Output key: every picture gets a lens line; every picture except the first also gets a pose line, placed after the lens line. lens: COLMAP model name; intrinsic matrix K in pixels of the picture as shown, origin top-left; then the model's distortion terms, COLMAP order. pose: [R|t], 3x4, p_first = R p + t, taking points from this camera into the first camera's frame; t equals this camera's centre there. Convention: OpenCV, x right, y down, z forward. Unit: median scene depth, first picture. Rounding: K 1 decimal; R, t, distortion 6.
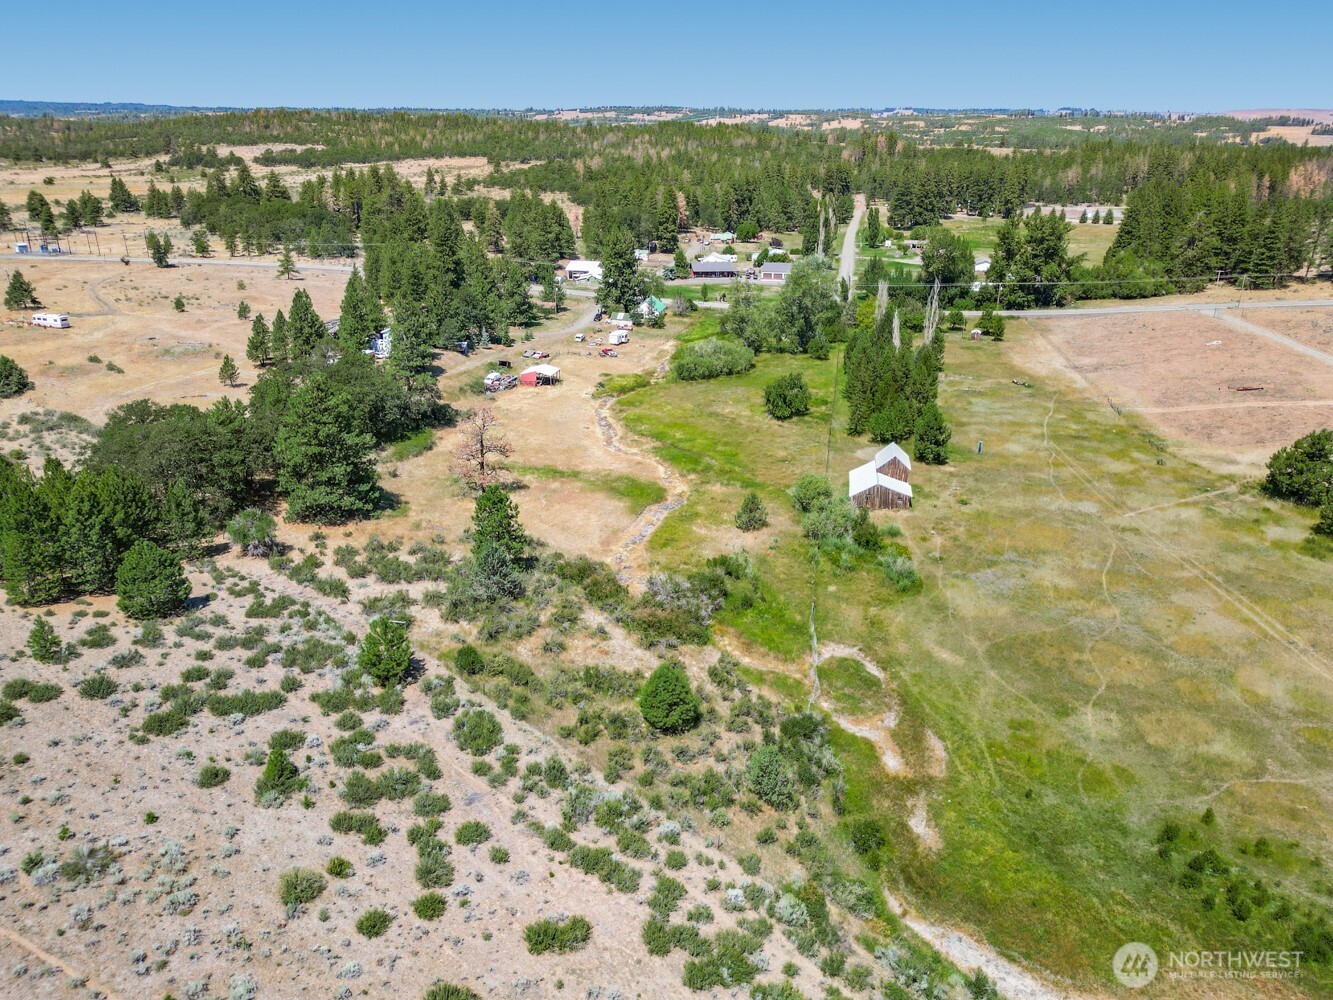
lens RADIAL K [[928.0, 0, 666.5], [0, 928.0, 500.0], [0, 0, 1]] dist [0.075440, -0.082808]
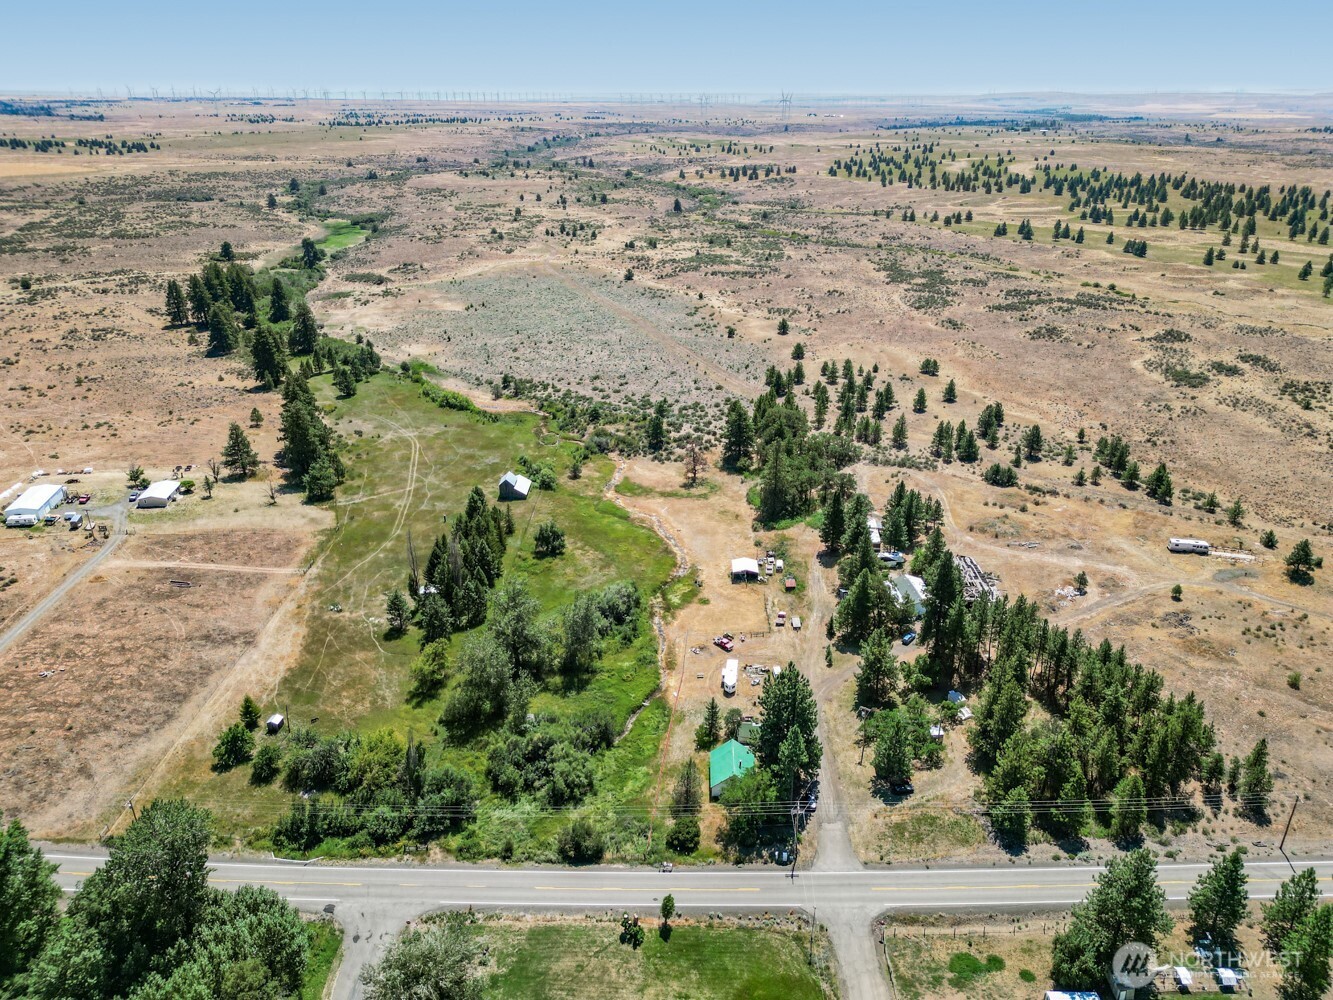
lens RADIAL K [[928.0, 0, 666.5], [0, 928.0, 500.0], [0, 0, 1]] dist [0.075440, -0.082808]
pose [[-0.985966, 0.067414, -0.152727, 0.341544], [-0.062102, 0.701083, 0.710370, -2.471696], [0.154963, 0.709886, -0.687058, 4.076412]]
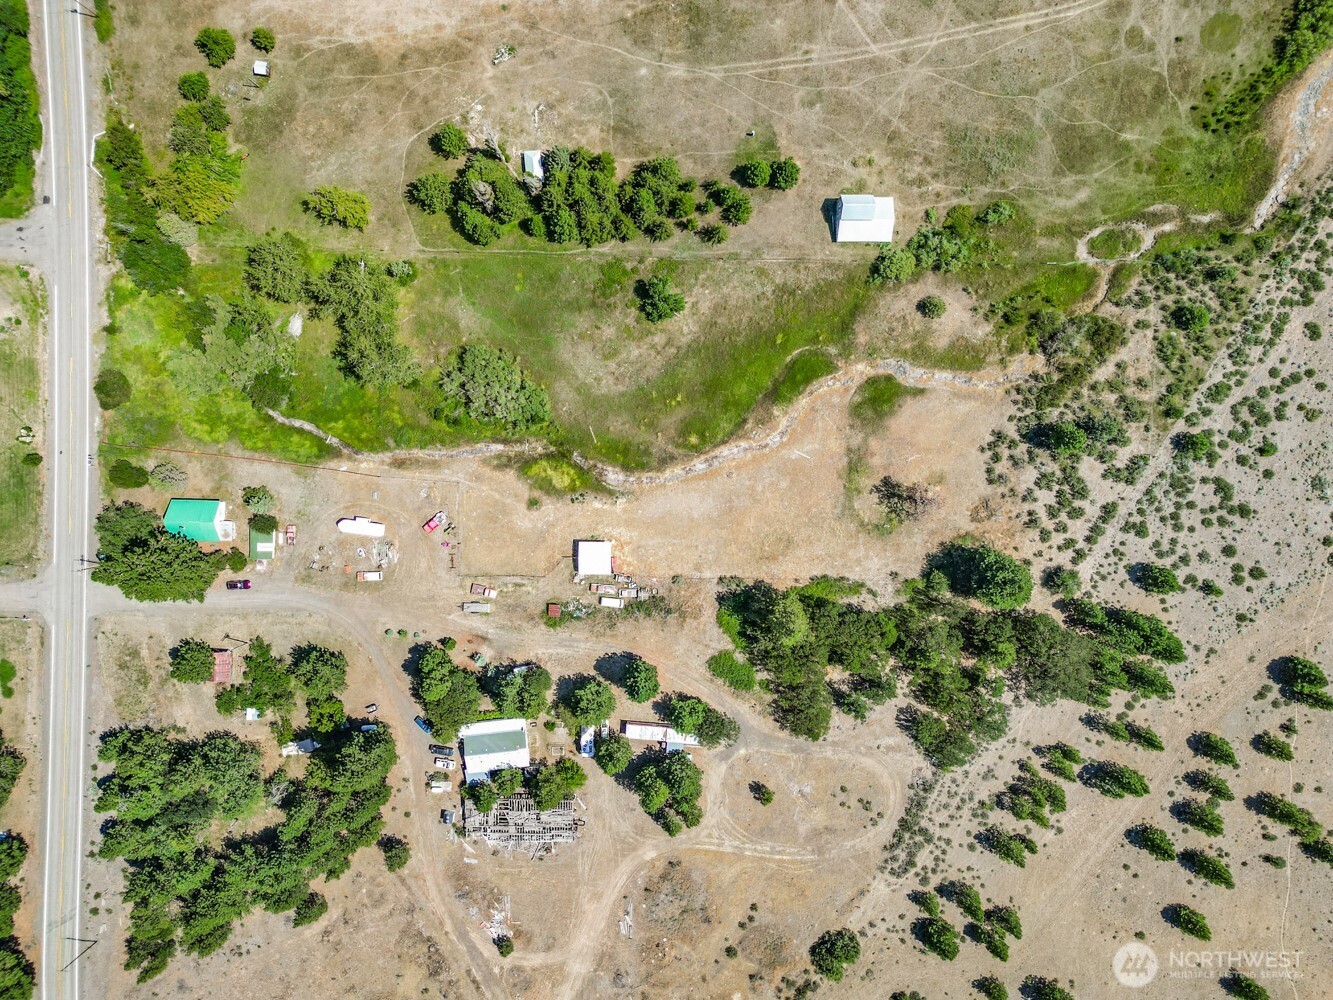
lens RADIAL K [[928.0, 0, 666.5], [0, 928.0, 500.0], [0, 0, 1]] dist [0.075440, -0.082808]
pose [[-0.172493, -0.982867, -0.064955, -0.060693], [0.349917, -0.122786, 0.928699, -2.330946], [-0.920763, 0.137465, 0.365101, 1.313231]]
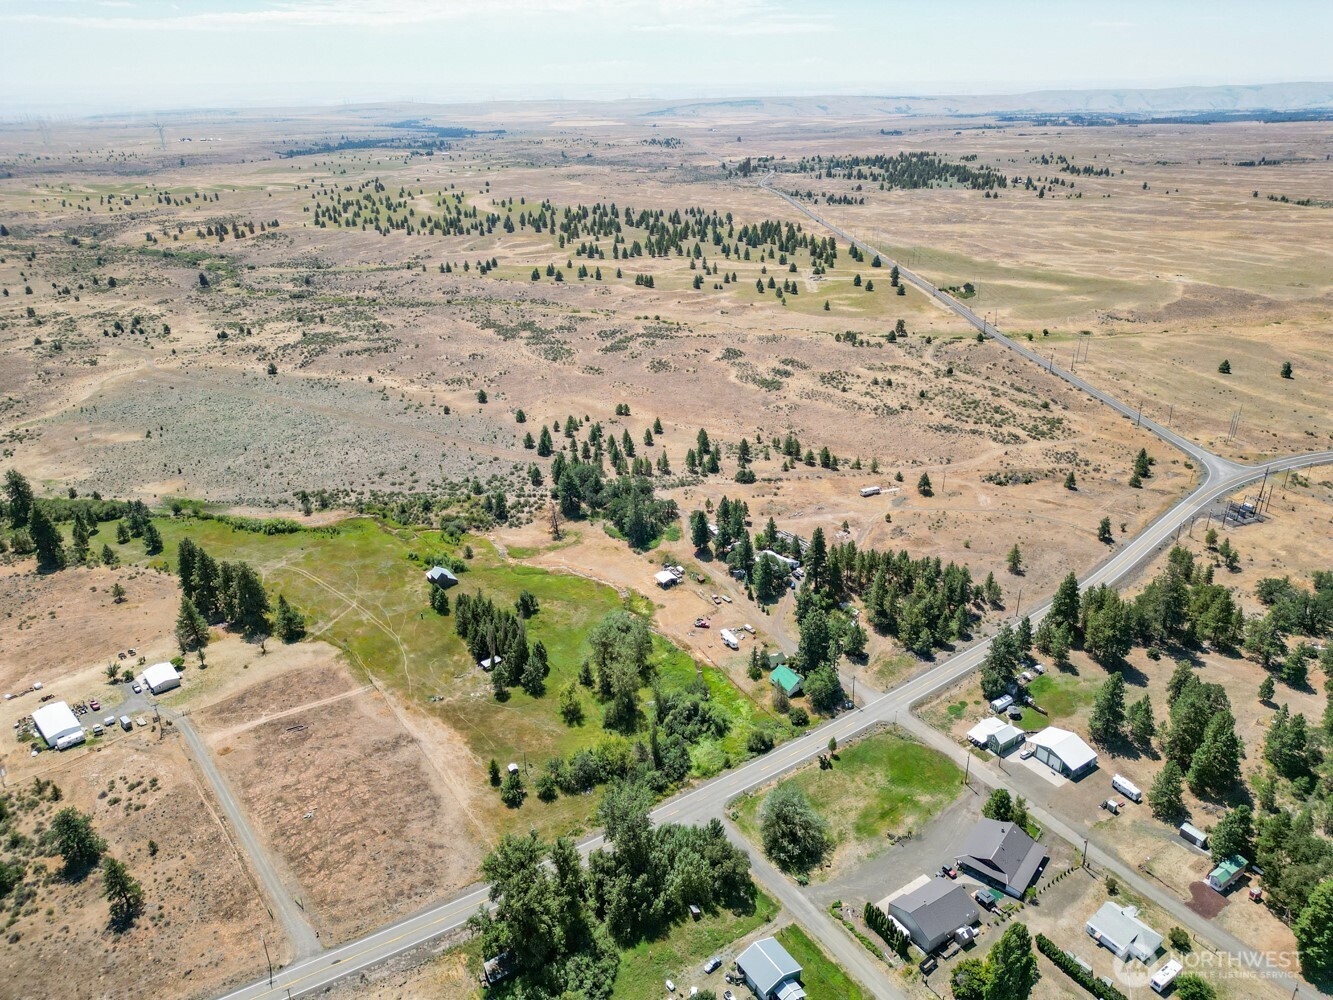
lens RADIAL K [[928.0, 0, 666.5], [0, 928.0, 500.0], [0, 0, 1]] dist [0.075440, -0.082808]
pose [[-0.708044, 0.298532, -0.639963, 2.262392], [-0.242568, 0.748286, 0.617437, -3.178764], [0.663200, 0.592407, -0.457405, 4.021055]]
